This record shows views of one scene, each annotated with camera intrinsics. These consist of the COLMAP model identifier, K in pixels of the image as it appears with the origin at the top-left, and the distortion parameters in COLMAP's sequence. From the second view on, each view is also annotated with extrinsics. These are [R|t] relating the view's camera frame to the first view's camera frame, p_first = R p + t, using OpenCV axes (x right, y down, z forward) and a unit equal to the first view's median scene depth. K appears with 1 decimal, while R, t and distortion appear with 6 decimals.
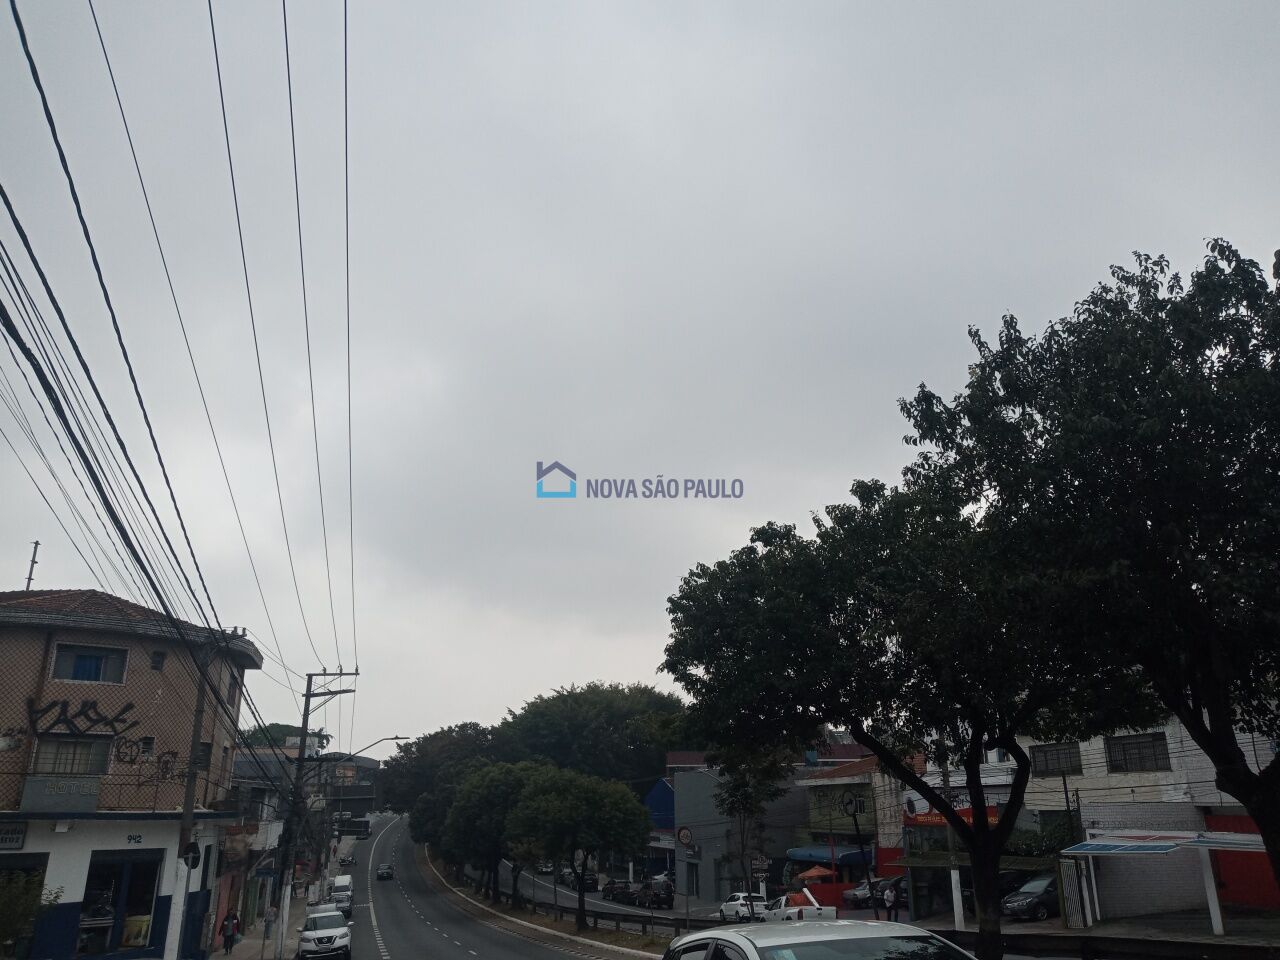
lens RADIAL K [[977.5, 0, 640.0], [0, 977.5, 480.0], [0, 0, 1]] dist [0.088919, -0.192514]
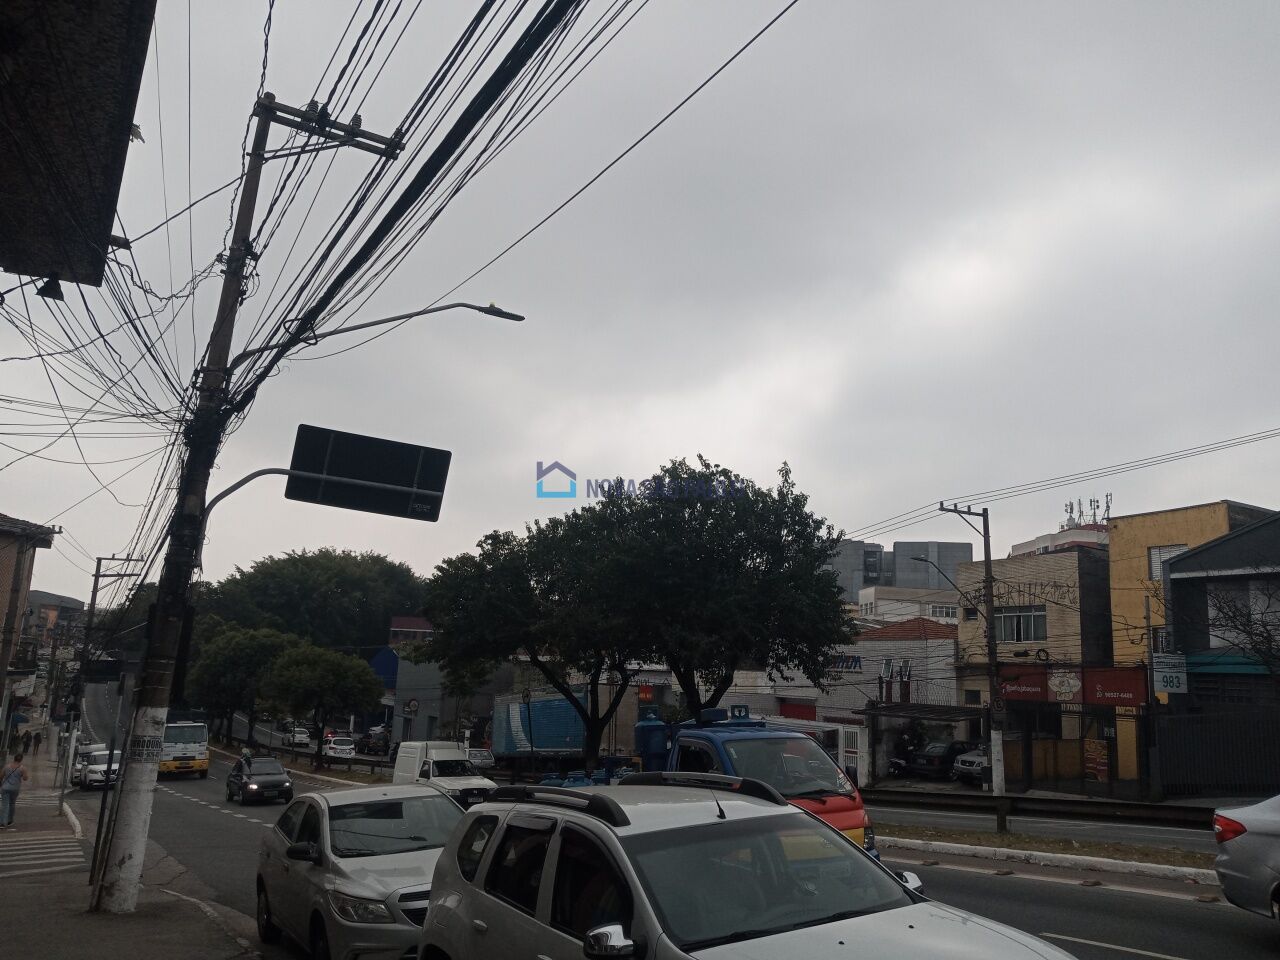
lens RADIAL K [[977.5, 0, 640.0], [0, 977.5, 480.0], [0, 0, 1]] dist [0.088919, -0.192514]
pose [[0.959802, 0.100091, 0.262224, -0.022564], [-0.134608, 0.983953, 0.117122, -0.078403], [-0.246293, -0.147711, 0.957873, -0.178609]]
